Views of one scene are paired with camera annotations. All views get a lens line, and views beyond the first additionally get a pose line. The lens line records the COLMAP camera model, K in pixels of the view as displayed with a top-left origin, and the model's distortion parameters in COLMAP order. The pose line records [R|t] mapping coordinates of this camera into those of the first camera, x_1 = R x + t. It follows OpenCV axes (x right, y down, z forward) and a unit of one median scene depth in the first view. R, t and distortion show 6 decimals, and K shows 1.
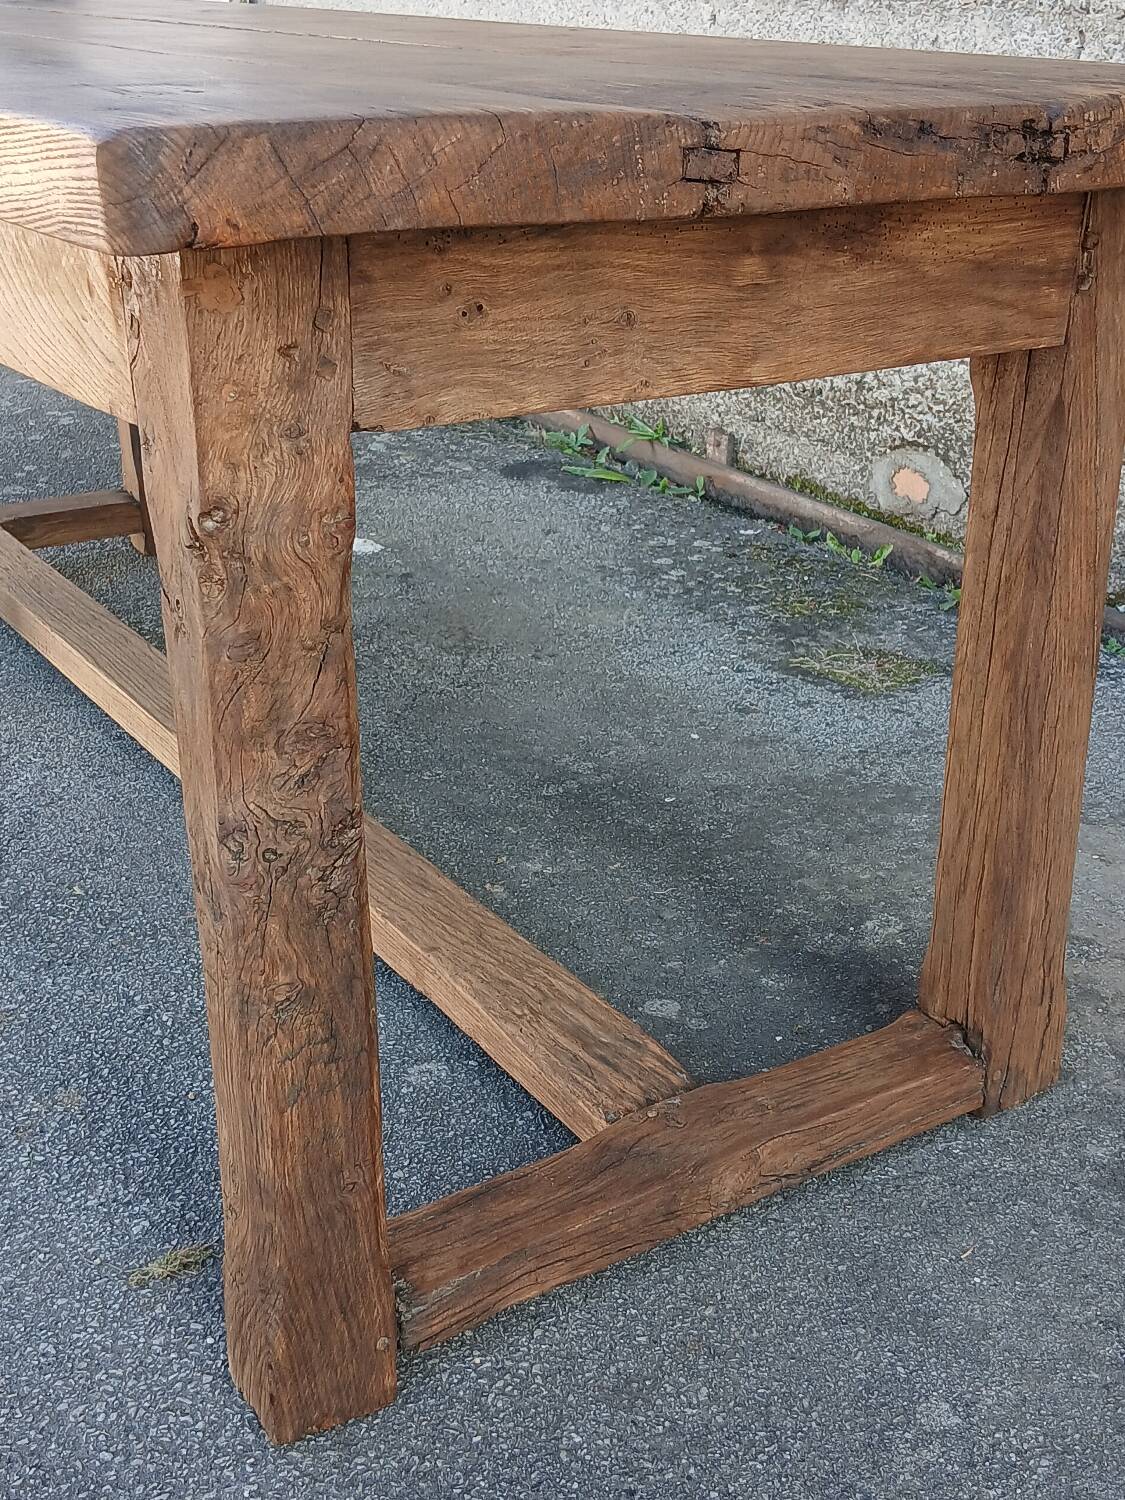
lens RADIAL K [[1809.1, 0, 570.2], [0, 1809.1, 748.1], [0, 0, 1]] dist [0.072145, 0.000000]
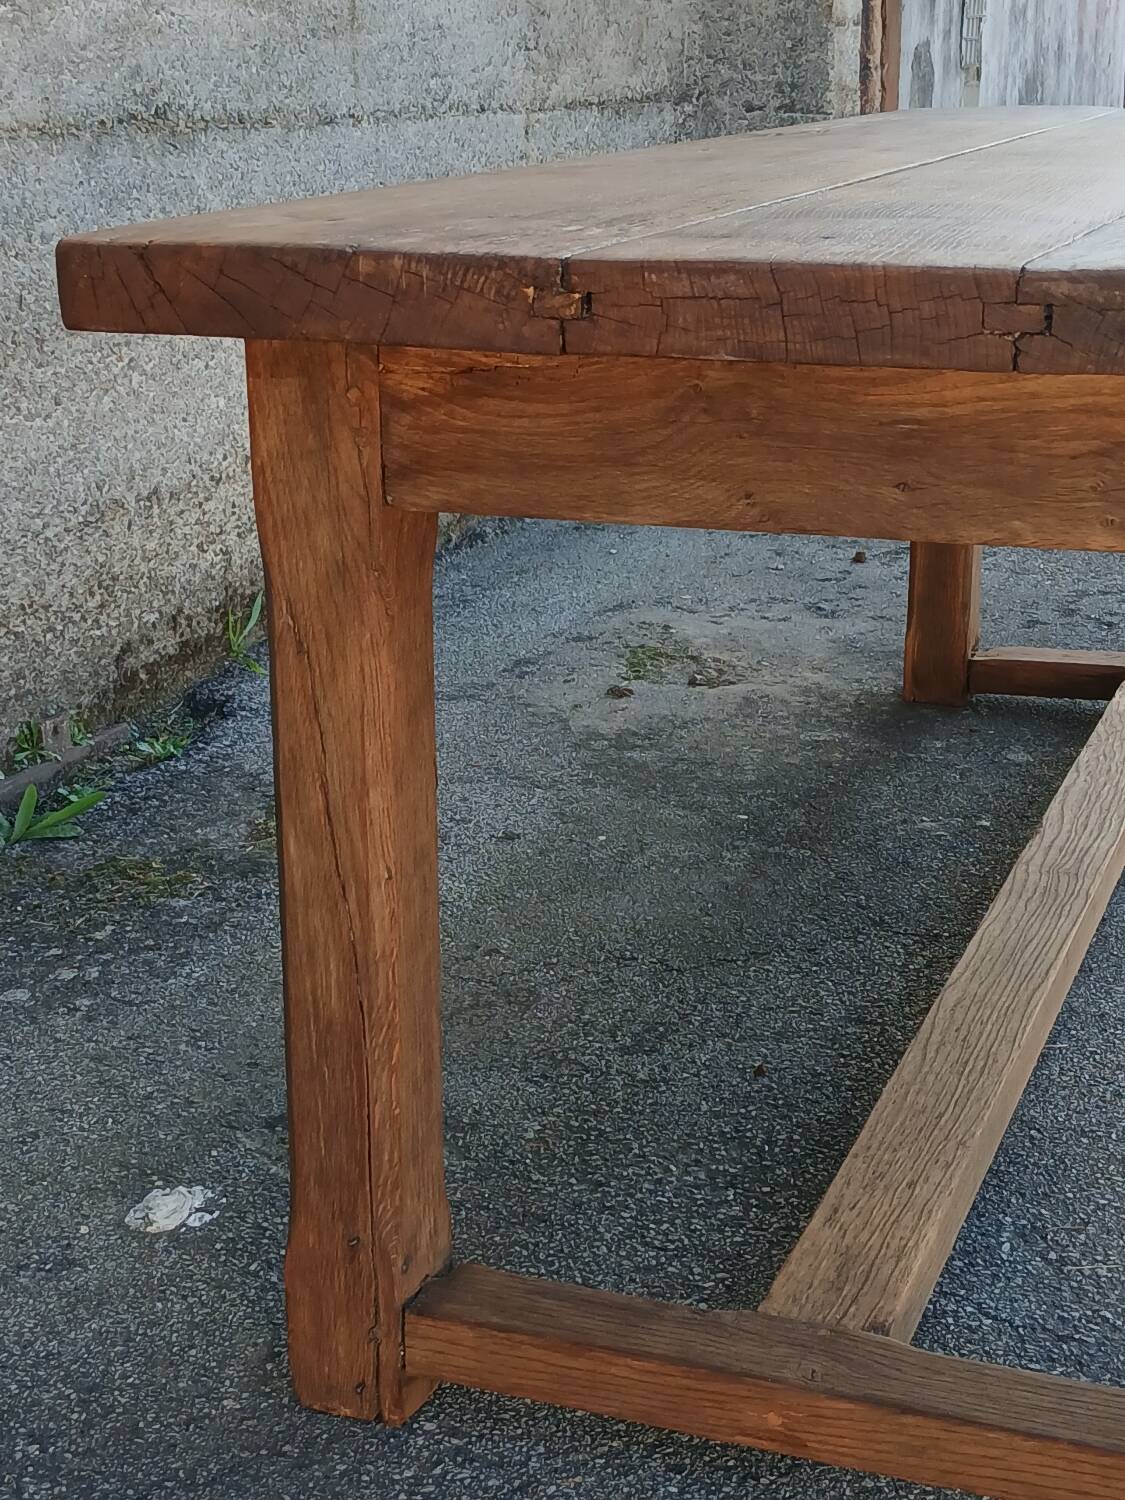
lens RADIAL K [[2376.2, 0, 562.8], [0, 2376.2, 741.4], [0, 0, 1]] dist [0.101017, 0.000000]
pose [[-0.587581, -0.233093, 0.774865, -1.449284], [0.328313, 0.806567, 0.491590, -1.106009], [-0.739567, 0.543247, -0.397396, 2.438652]]
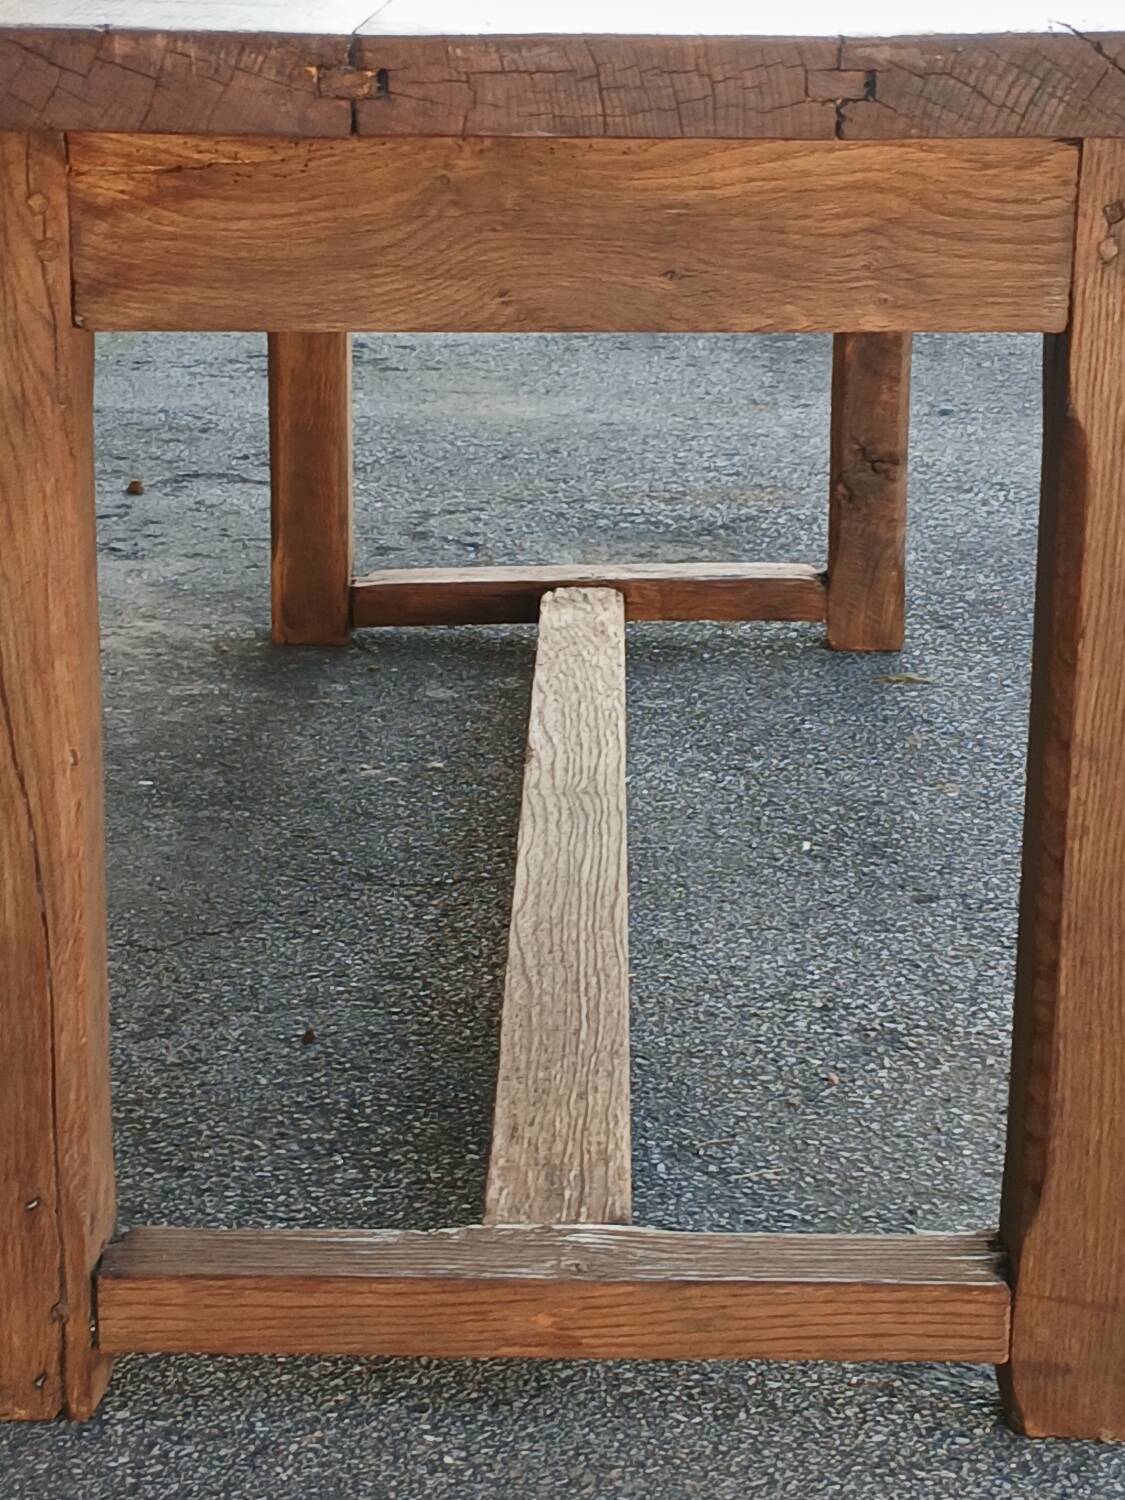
lens RADIAL K [[3363.8, 0, 557.3], [0, 3363.8, 739.1], [0, 0, 1]] dist [0.092795, 0.000000]
pose [[-0.827672, -0.155858, 0.539136, -1.452698], [0.216924, 0.797152, 0.563465, -1.274713], [-0.517594, 0.583316, -0.625971, 2.851126]]
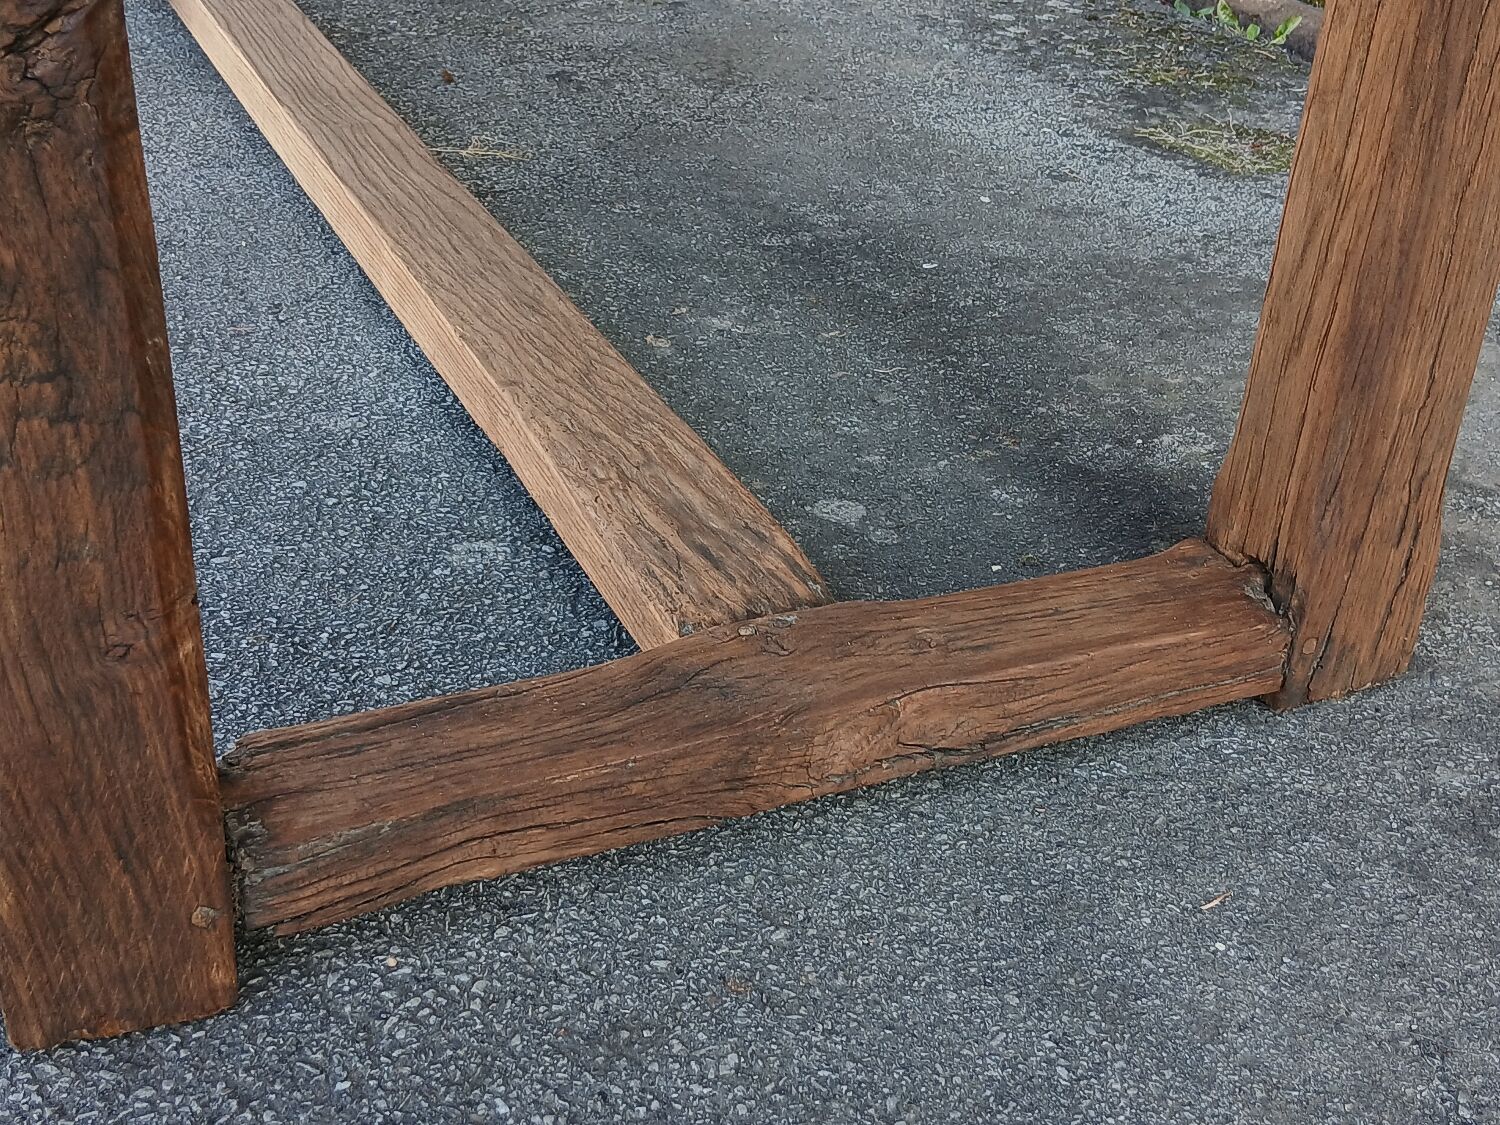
lens RADIAL K [[1809.1, 0, 749.0], [0, 1809.1, 566.3], [0, 0, 1]] dist [0.072145, 0.000000]
pose [[0.987936, 0.115789, -0.102841, 0.110067], [-0.102995, 0.987167, 0.122034, 0.101427], [0.115652, -0.109970, 0.987184, 0.372631]]
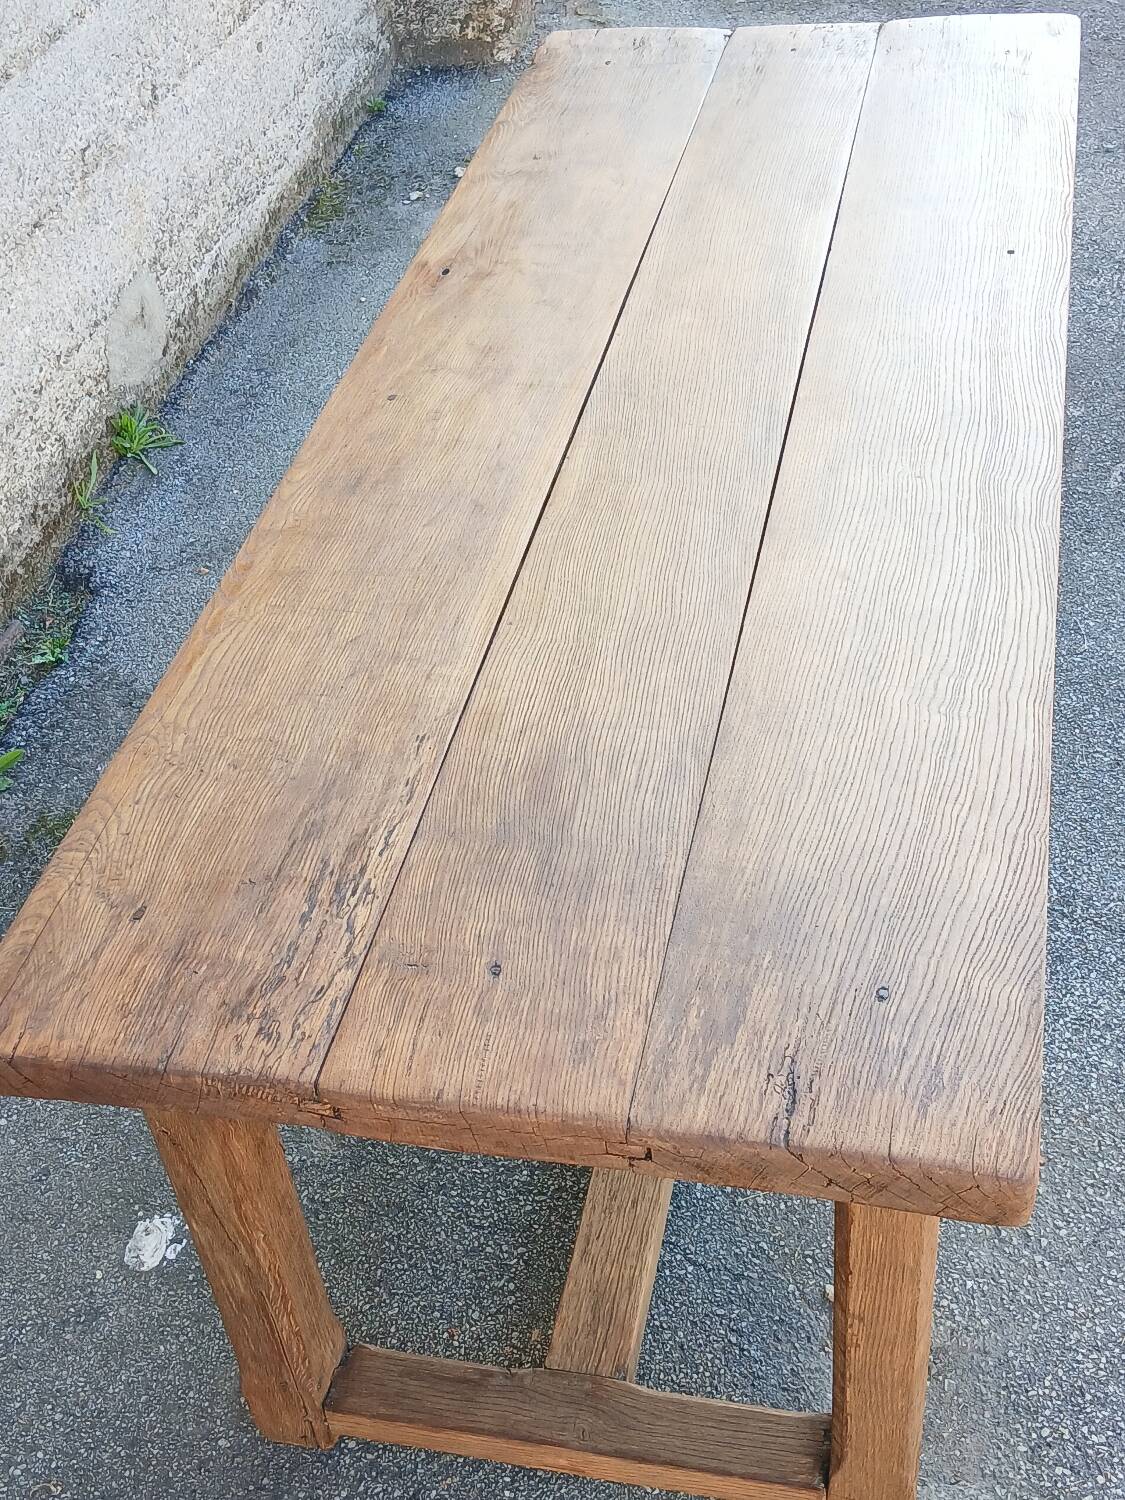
lens RADIAL K [[1809.1, 0, 562.7], [0, 1809.1, 741.4], [0, 0, 1]] dist [0.072145, 0.000000]
pose [[-0.696108, -0.419688, 0.582490, -1.289394], [0.367402, 0.488807, 0.791254, -1.644143], [-0.616805, 0.764807, -0.186068, 1.922970]]
